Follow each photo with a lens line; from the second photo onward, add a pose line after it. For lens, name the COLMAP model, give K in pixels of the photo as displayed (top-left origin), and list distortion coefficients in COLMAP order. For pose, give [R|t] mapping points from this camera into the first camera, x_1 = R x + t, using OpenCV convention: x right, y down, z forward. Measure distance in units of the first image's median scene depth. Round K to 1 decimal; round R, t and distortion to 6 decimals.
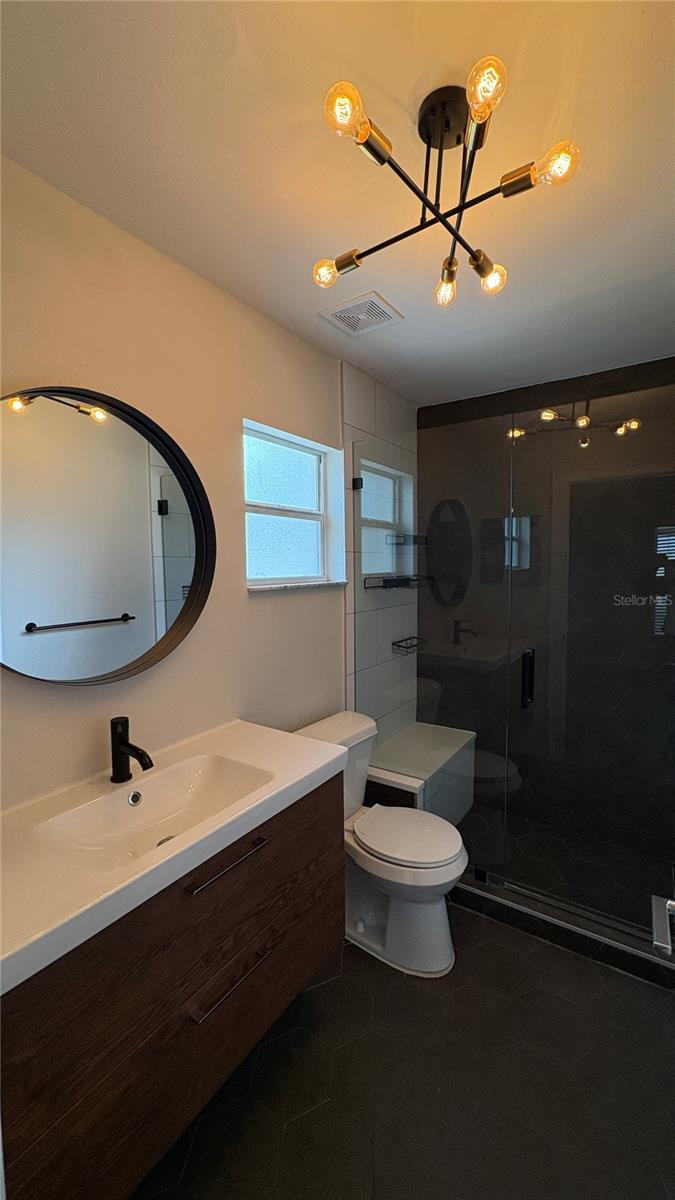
lens RADIAL K [[480.8, 0, 337.5], [0, 480.8, 600.0], [0, 0, 1]] dist [-0.000406, -0.000035]
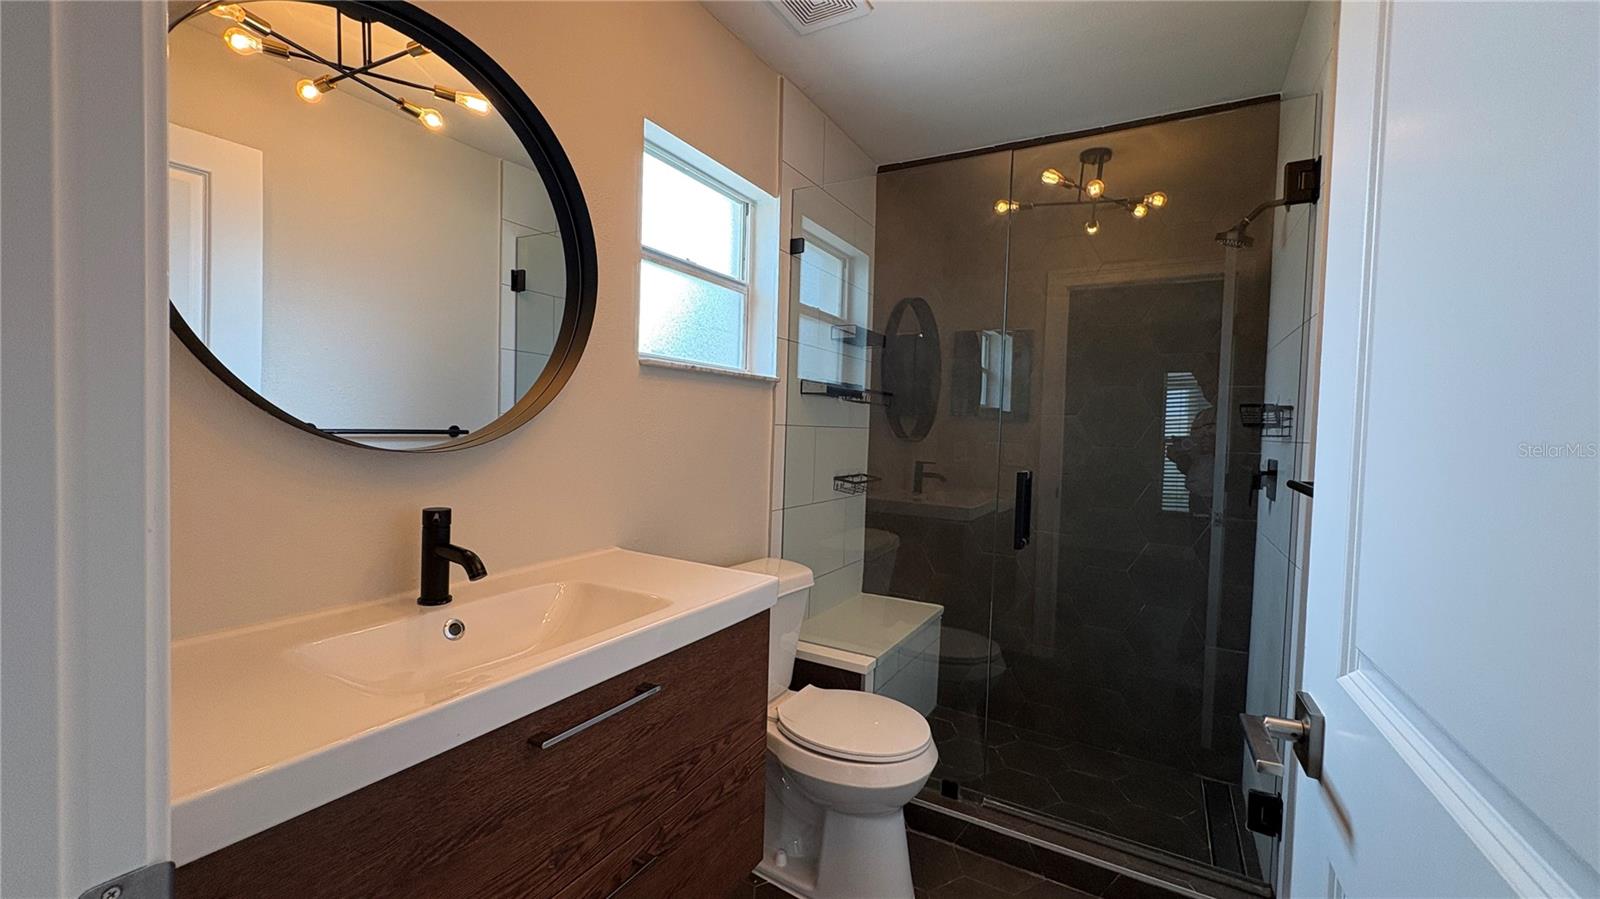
lens RADIAL K [[641.1, 0, 801.6], [0, 641.1, 450.2], [0, 0, 1]] dist [-0.000406, -0.000035]
pose [[0.996034, 0.039654, 0.079654, -0.016912], [-0.036546, 0.998527, -0.040097, 0.106379], [-0.081127, 0.037027, 0.996016, 0.046499]]
